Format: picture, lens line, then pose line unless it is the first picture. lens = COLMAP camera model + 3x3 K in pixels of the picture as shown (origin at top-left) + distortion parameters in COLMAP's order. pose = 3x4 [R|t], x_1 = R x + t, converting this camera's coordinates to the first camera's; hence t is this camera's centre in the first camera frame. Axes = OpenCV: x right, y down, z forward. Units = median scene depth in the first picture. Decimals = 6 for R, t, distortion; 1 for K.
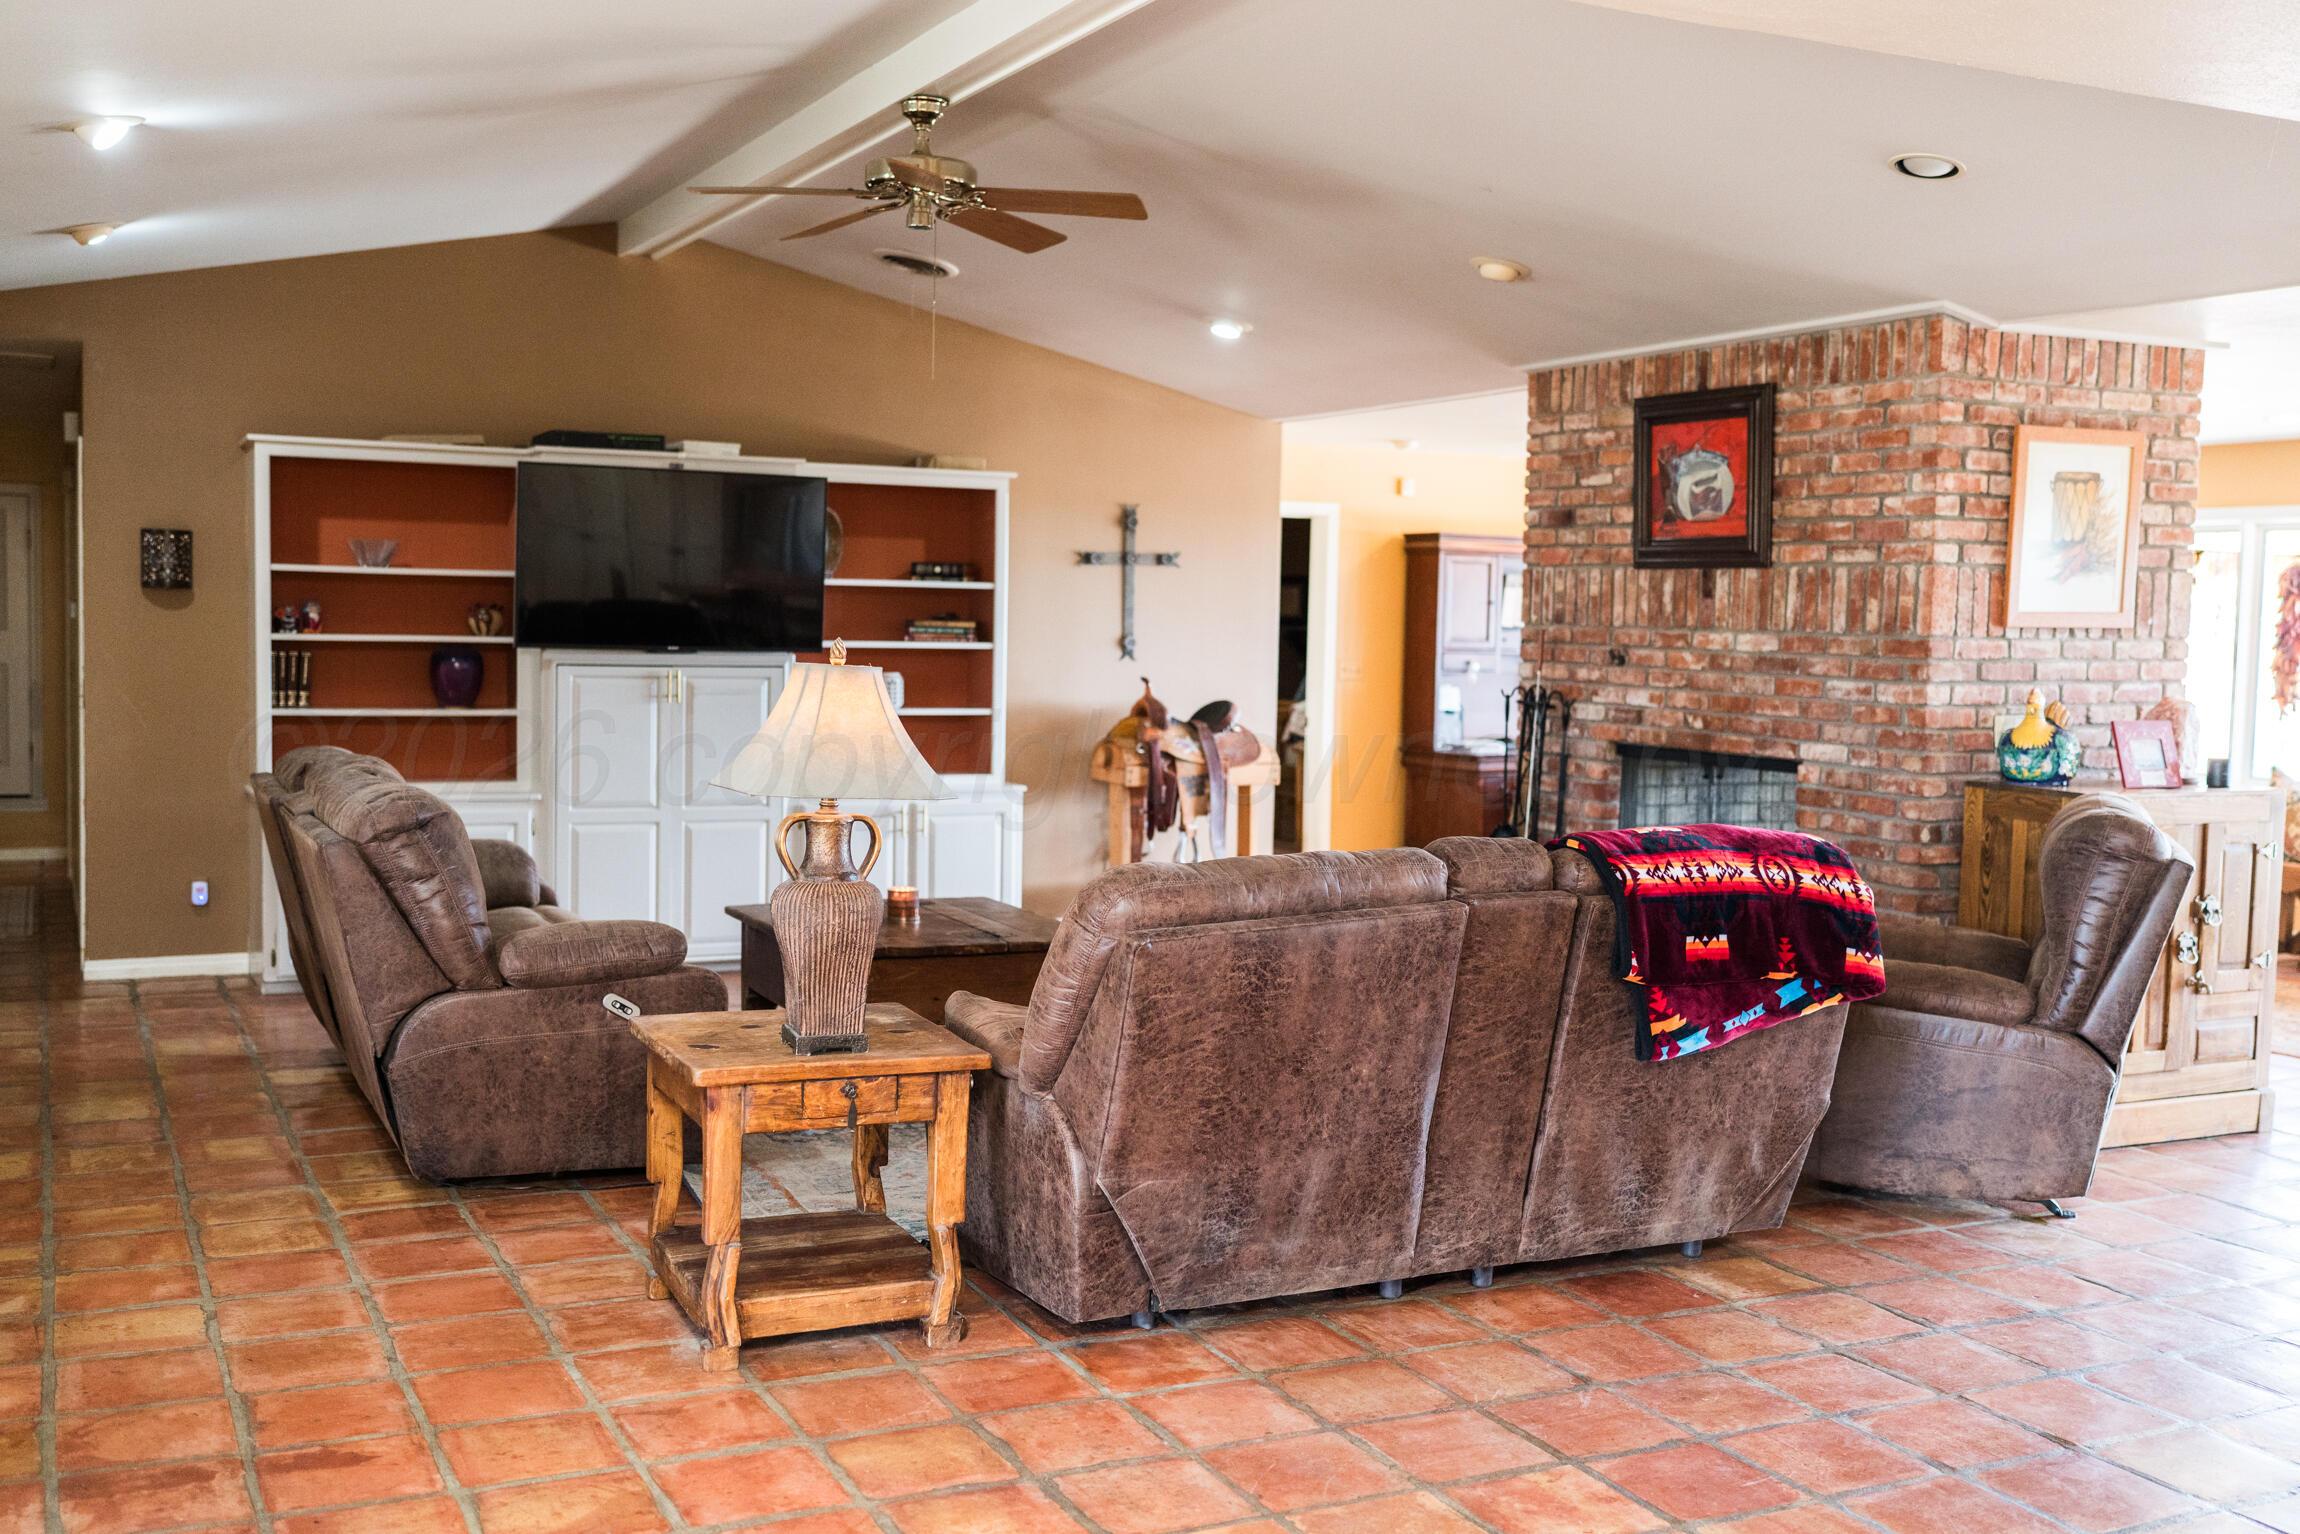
lens RADIAL K [[2272.4, 0, 1134.5], [0, 2272.4, 760.5], [0, 0, 1]] dist [-0.006857, 0.031989]
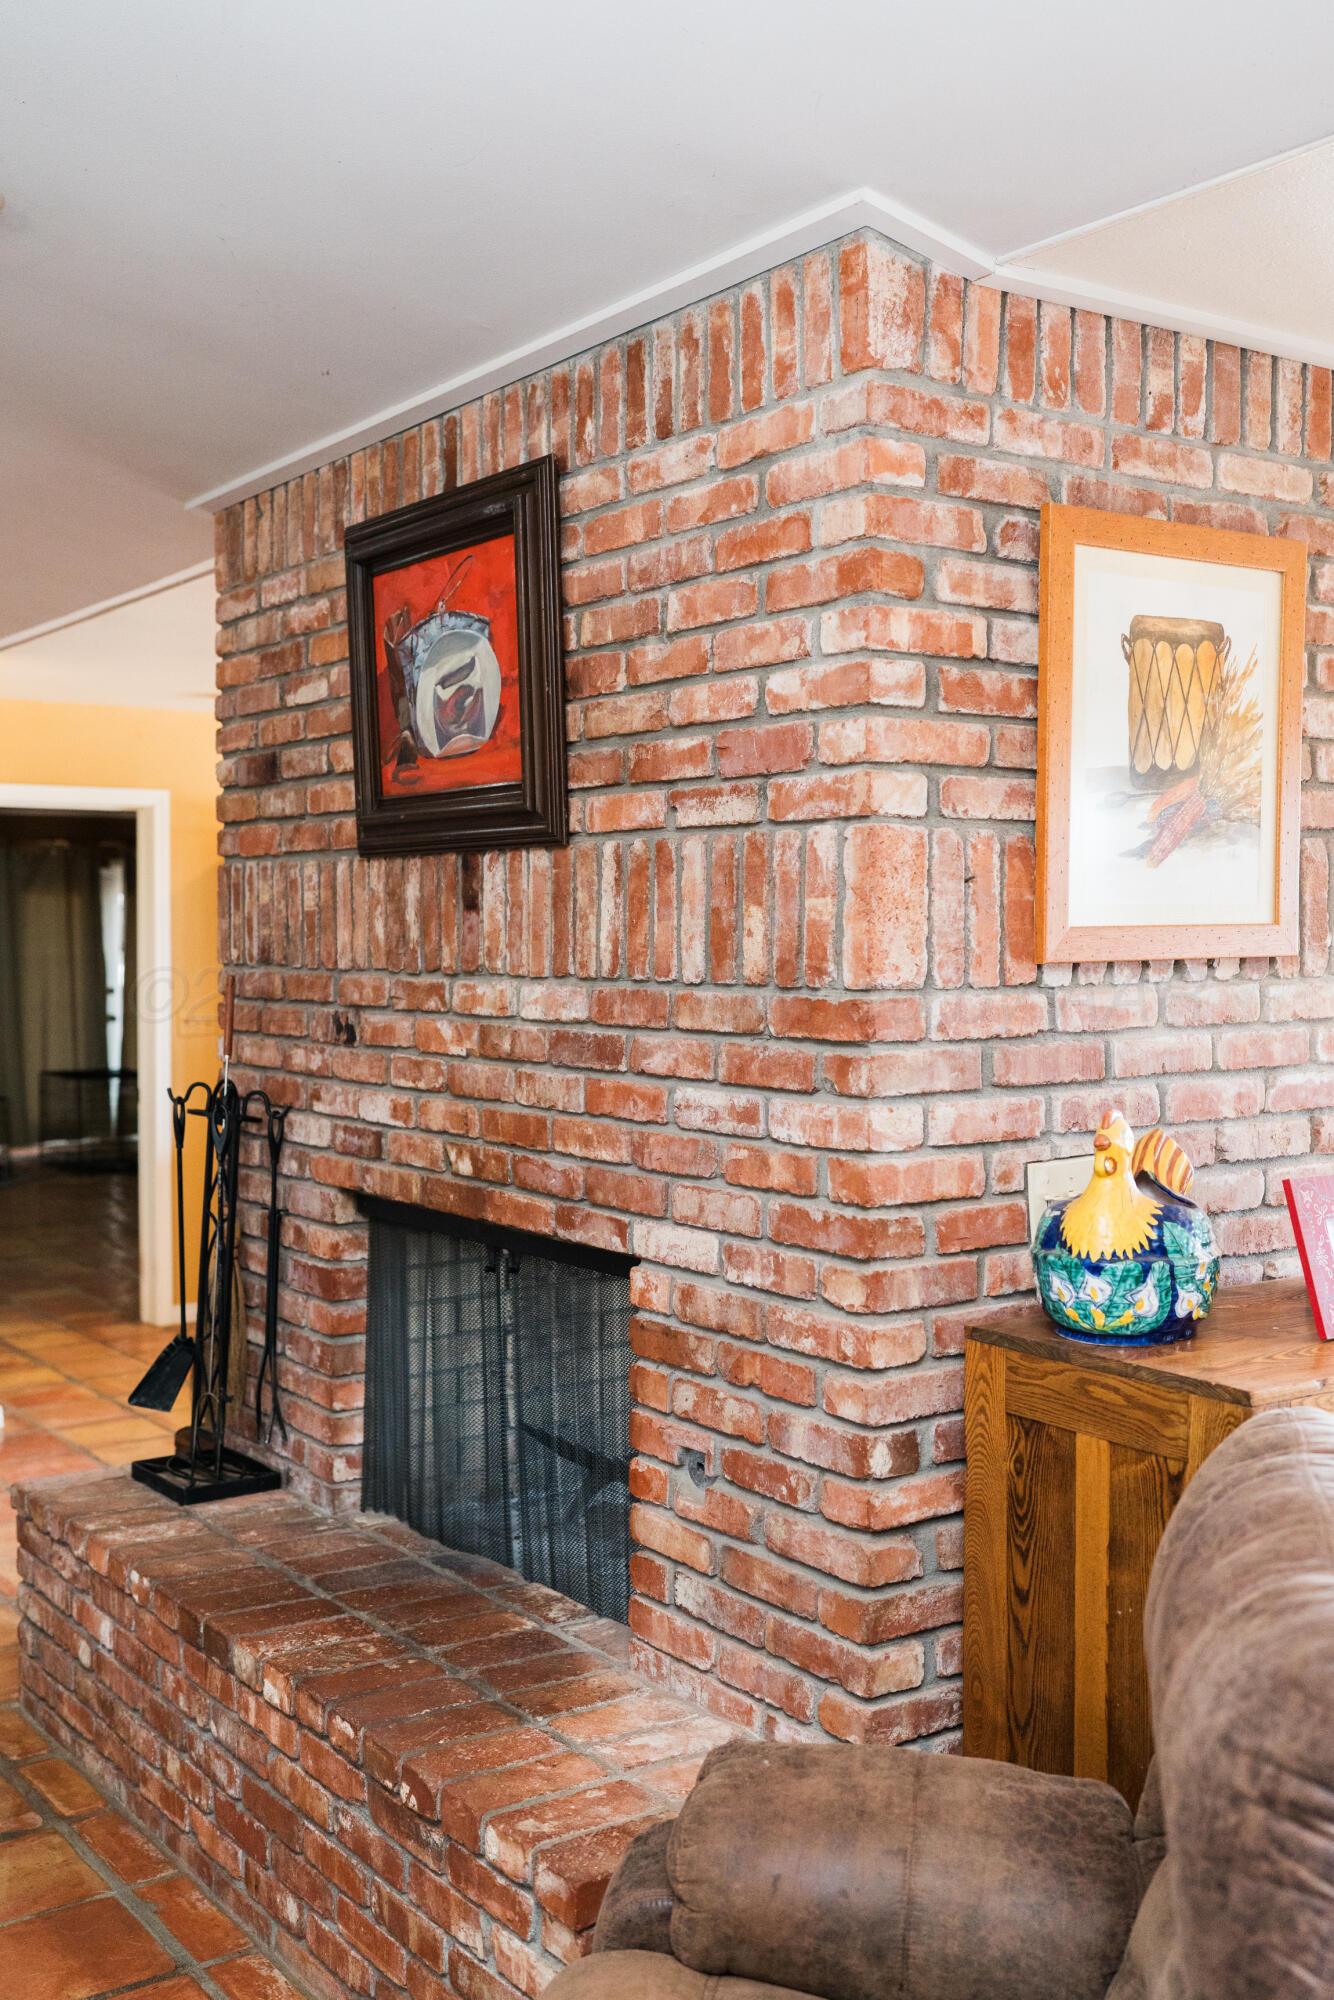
lens RADIAL K [[1976.0, 0, 712.9], [0, 1976.0, 971.5], [0, 0, 1]] dist [-0.006857, 0.031989]
pose [[0.982488, -0.027455, 0.184292, 0.235731], [0.035435, 0.998565, -0.040149, -0.041385], [-0.182925, 0.045977, 0.982051, 0.598580]]
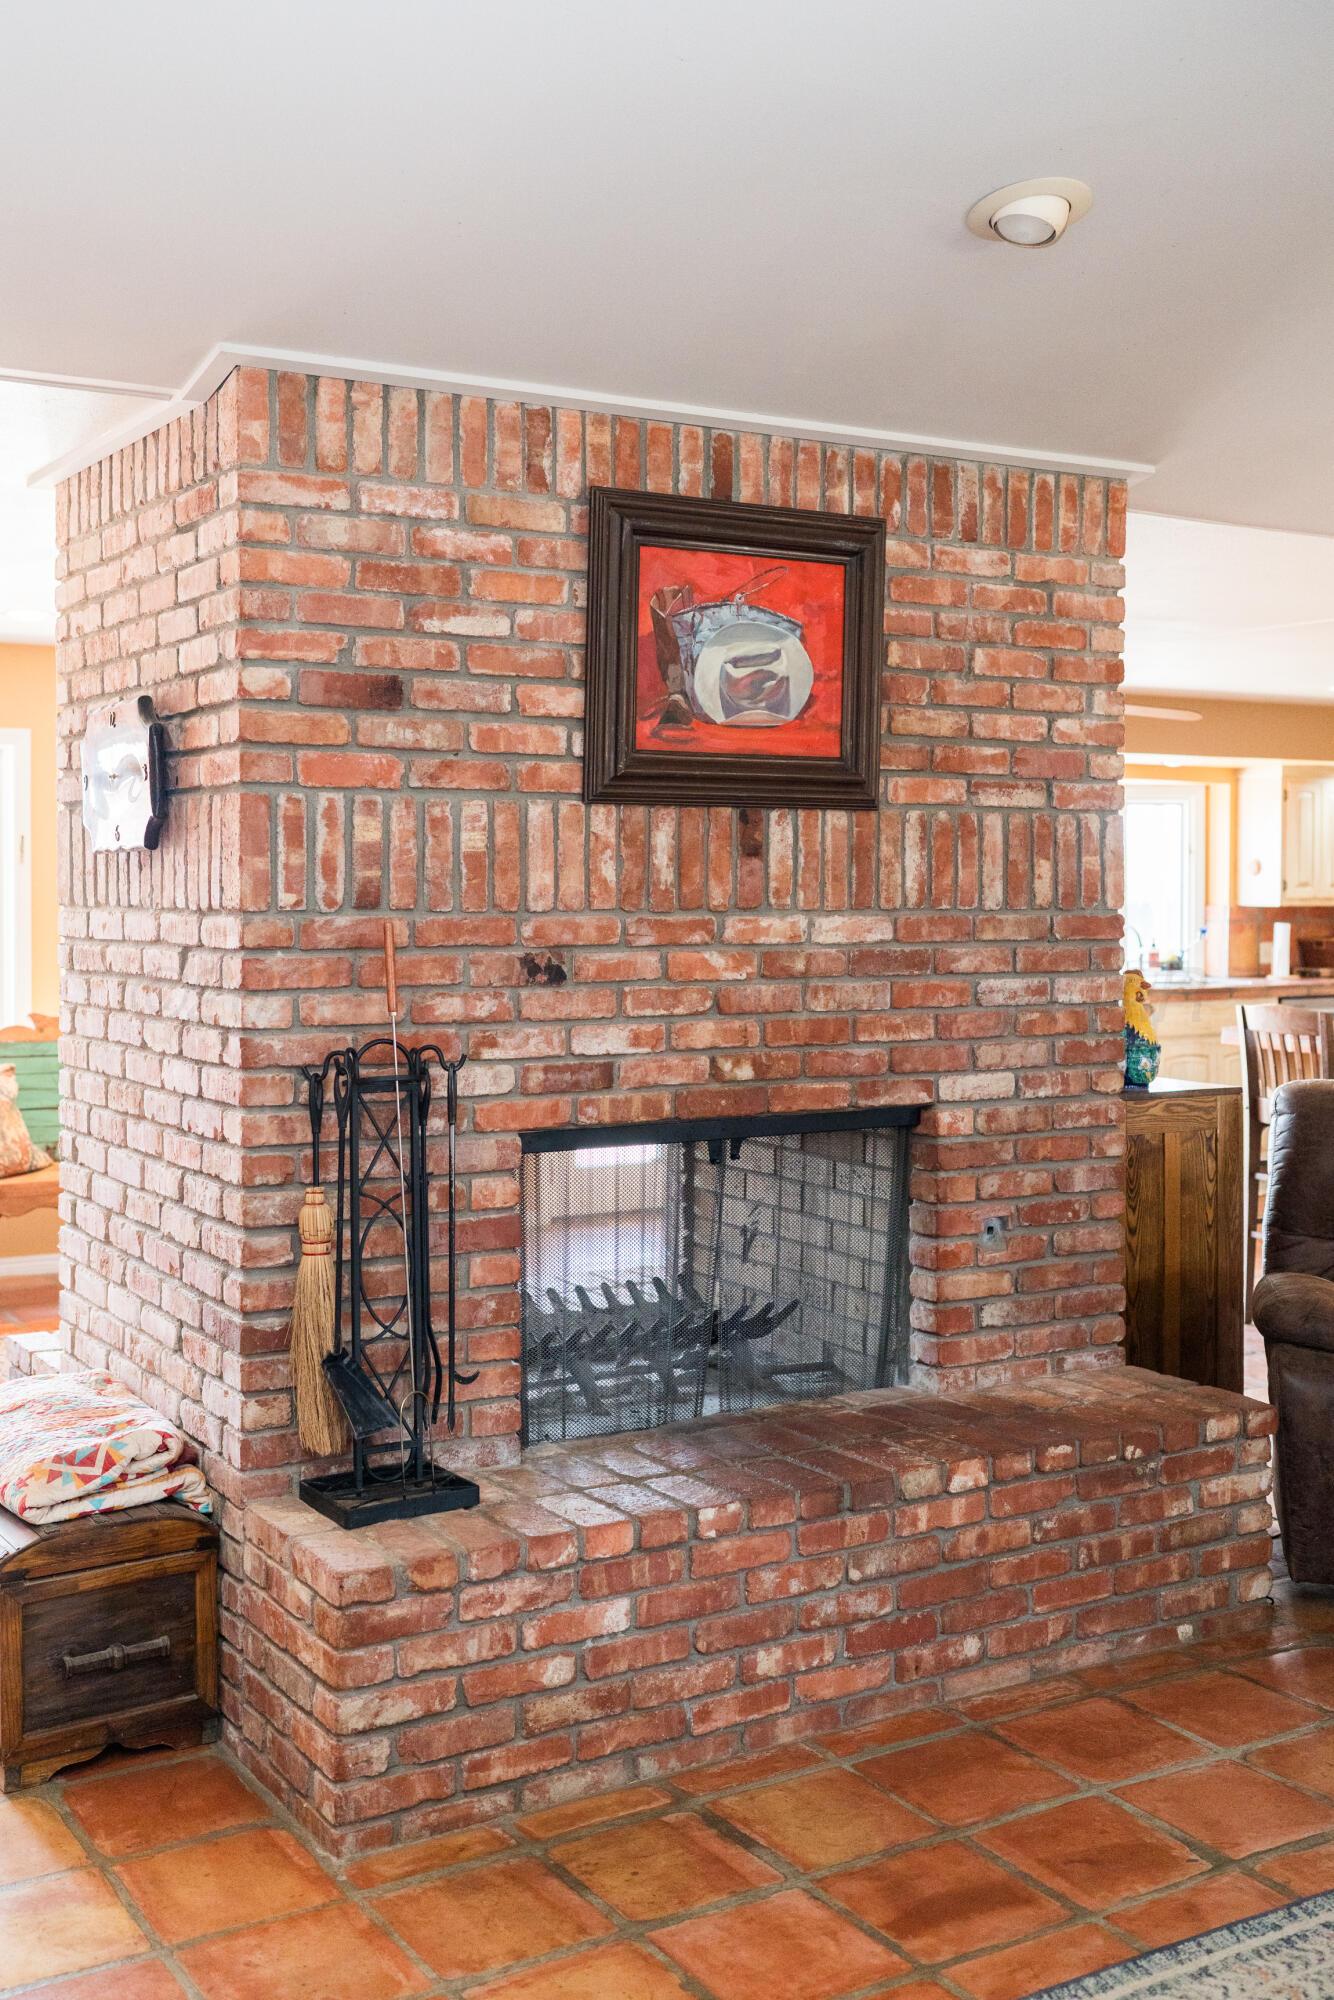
lens RADIAL K [[1996.0, 0, 604.6], [0, 1996.0, 907.0], [0, 0, 1]] dist [0.030854, 0.010972]
pose [[-0.060549, -0.034523, 0.997568, -0.276705], [0.063186, 0.997265, 0.038348, -0.085175], [-0.996163, 0.065354, -0.058202, 1.123162]]
